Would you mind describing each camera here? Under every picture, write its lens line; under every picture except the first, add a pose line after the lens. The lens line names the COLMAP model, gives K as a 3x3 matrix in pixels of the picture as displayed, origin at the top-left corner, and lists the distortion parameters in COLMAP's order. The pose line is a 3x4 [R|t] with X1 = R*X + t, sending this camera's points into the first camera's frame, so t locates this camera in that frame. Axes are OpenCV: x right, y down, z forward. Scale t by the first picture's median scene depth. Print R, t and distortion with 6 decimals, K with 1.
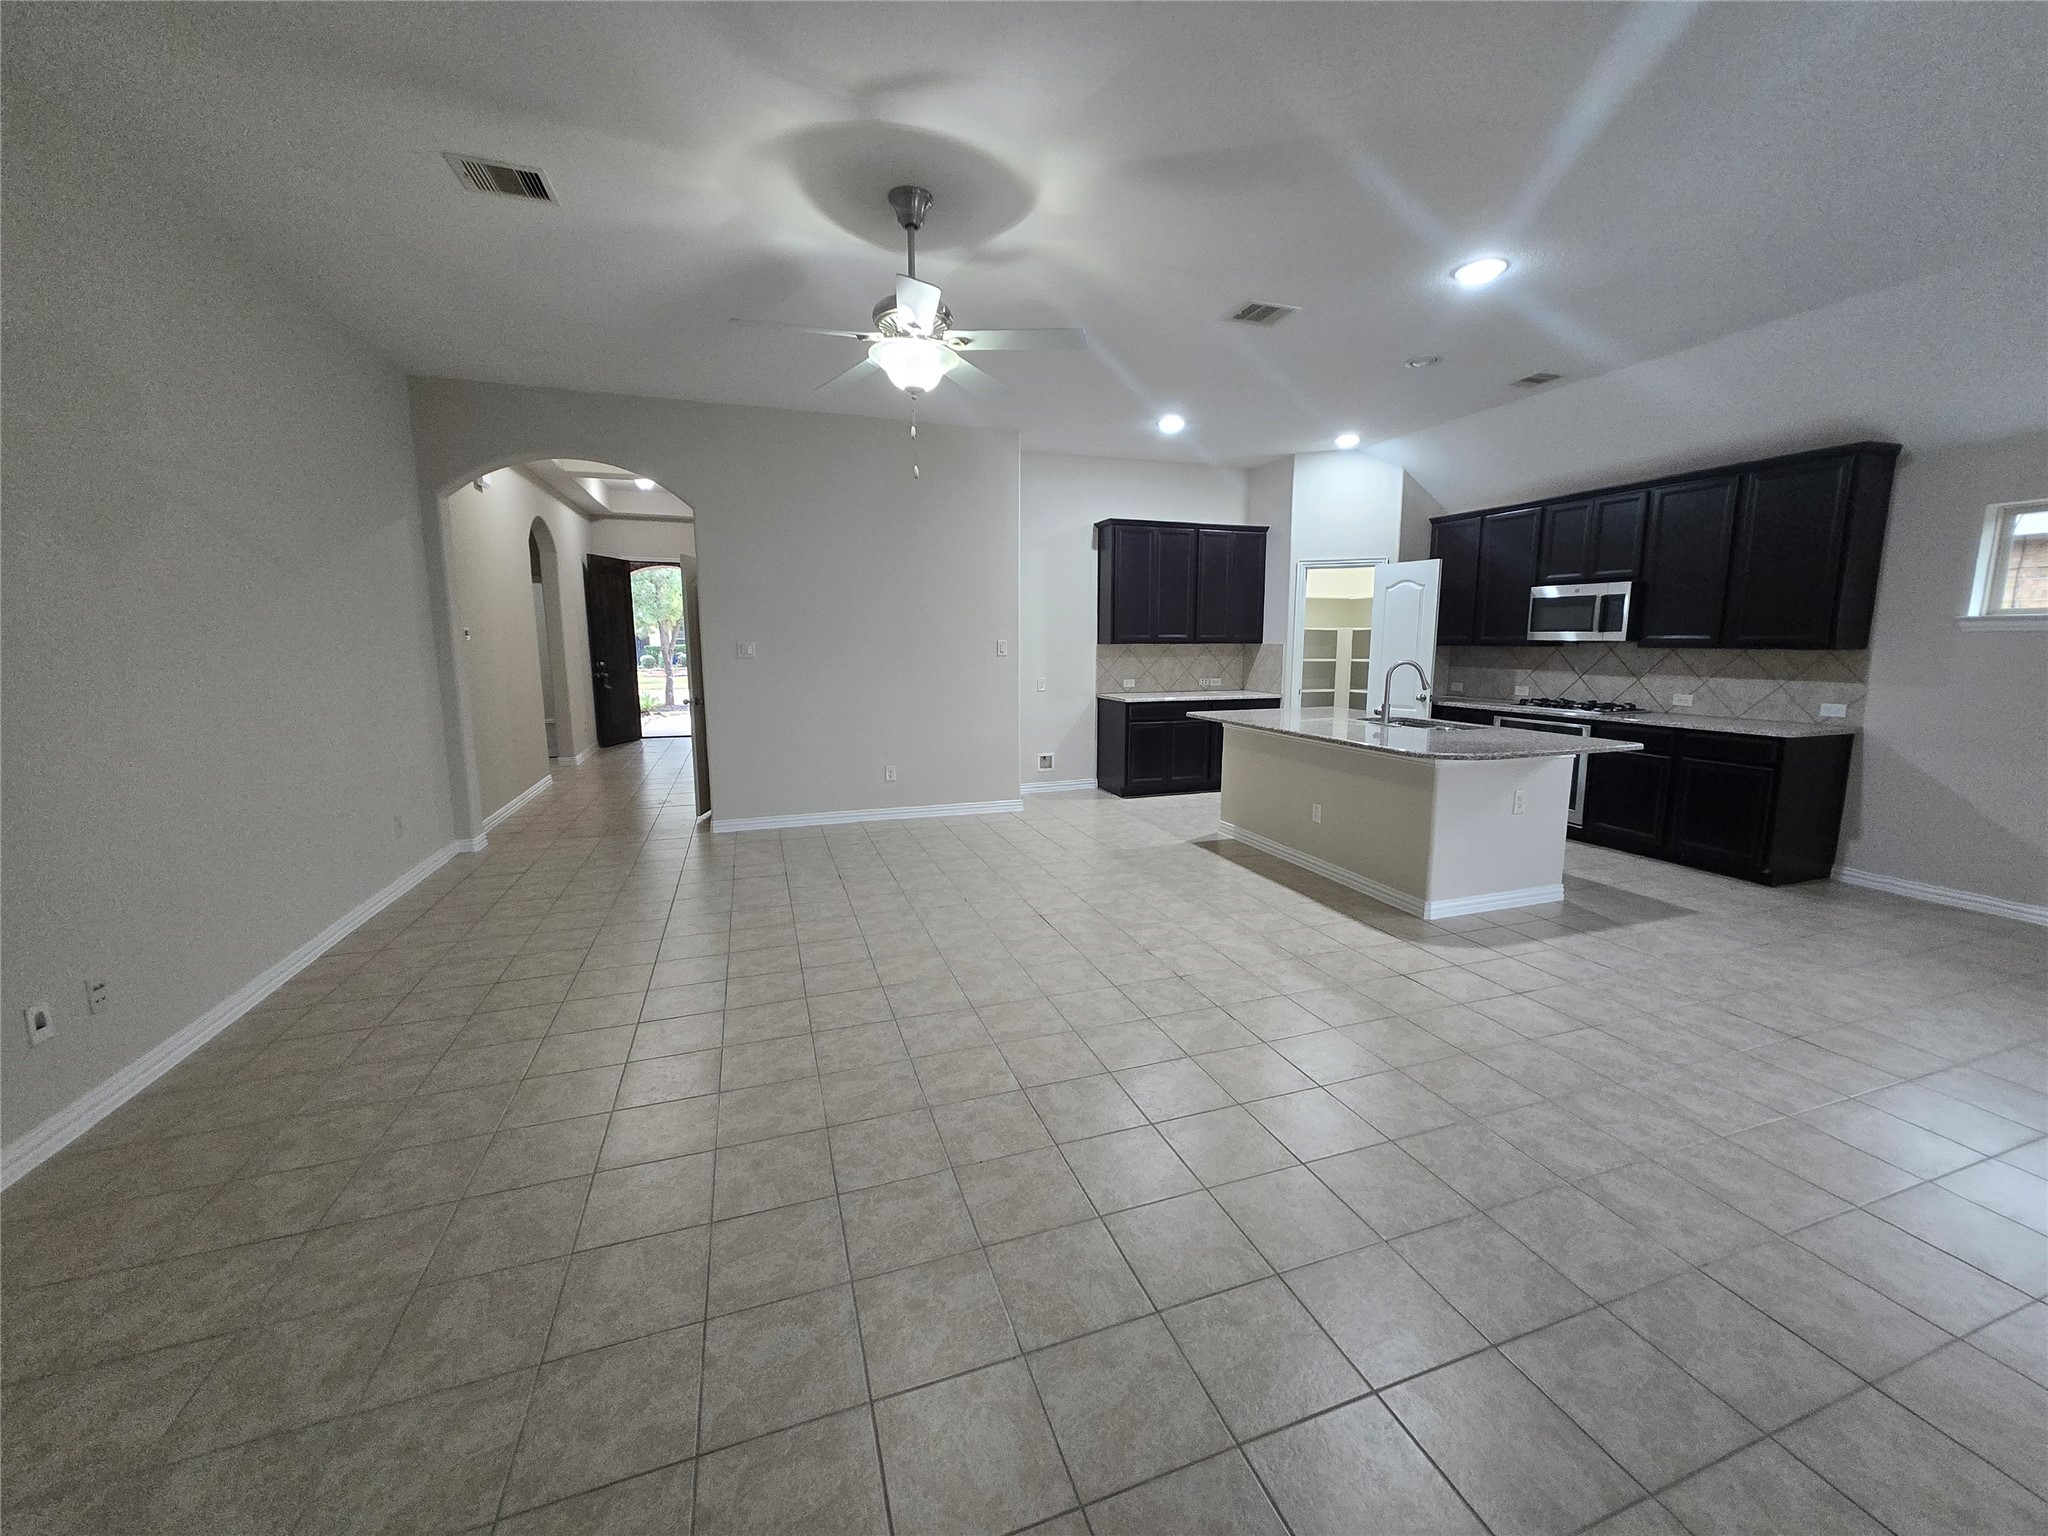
lens RADIAL K [[804.9, 0, 1037.6], [0, 804.9, 754.5], [0, 0, 1]] dist [0.003221, 0.000273]
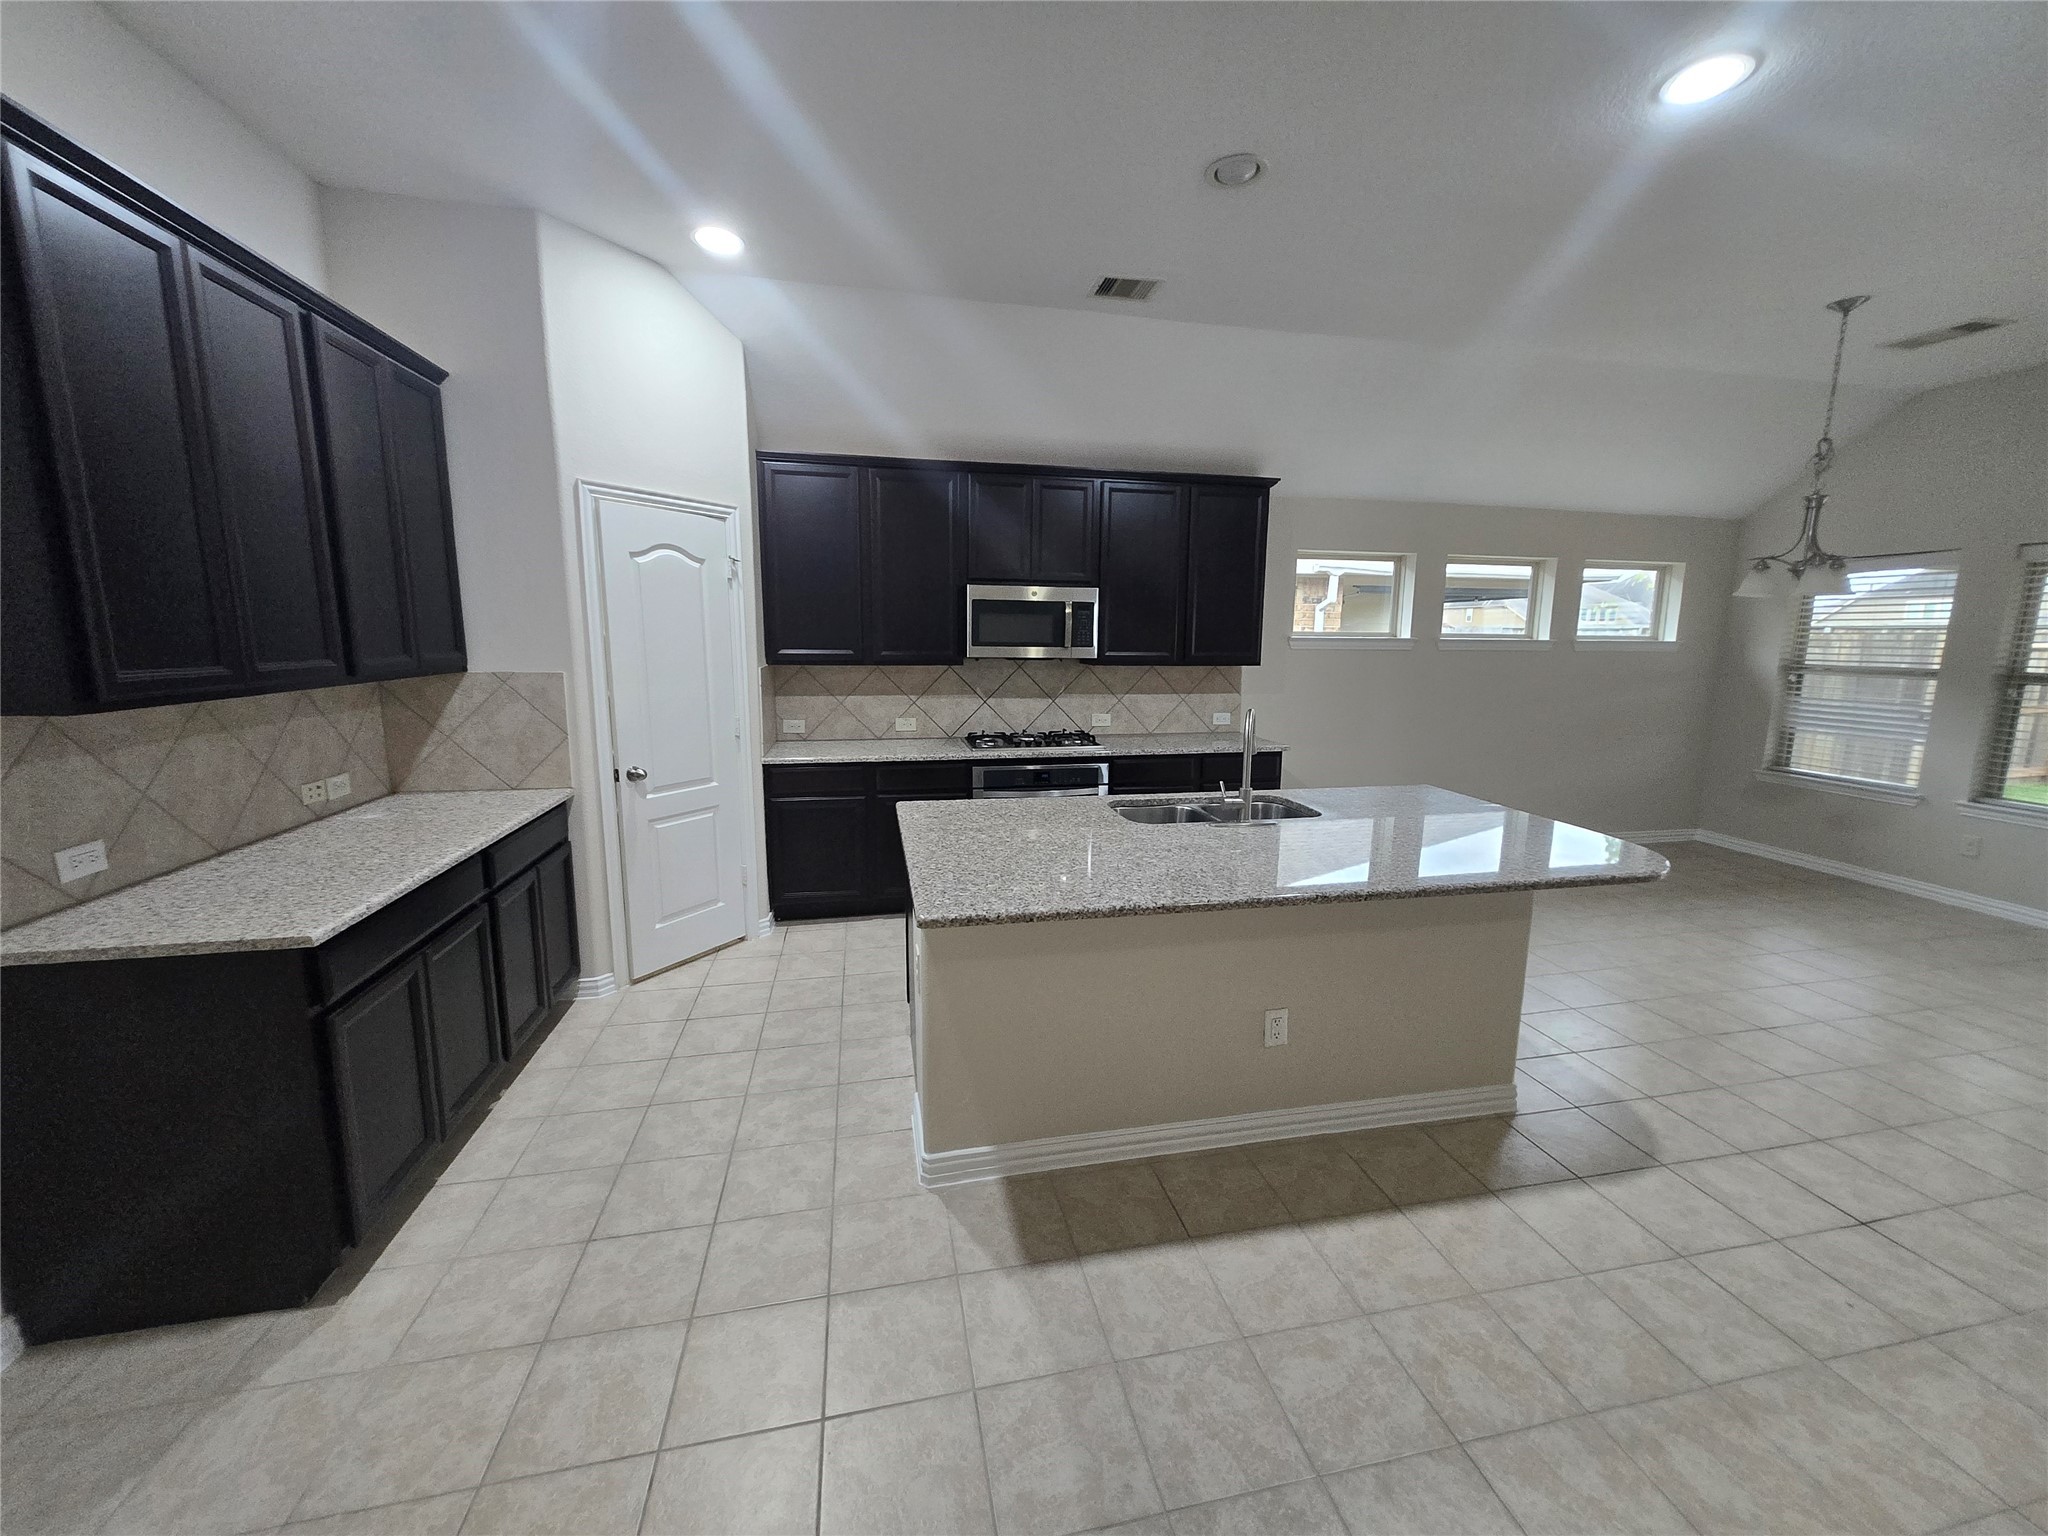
lens RADIAL K [[802.8, 0, 1035.9], [0, 802.8, 758.1], [0, 0, 1]] dist [0.005806, 0.000150]
pose [[0.124474, -0.154747, 0.980081, -0.121716], [0.130571, 0.981728, 0.138424, -0.161473], [-0.983594, 0.110740, 0.142405, 0.944840]]
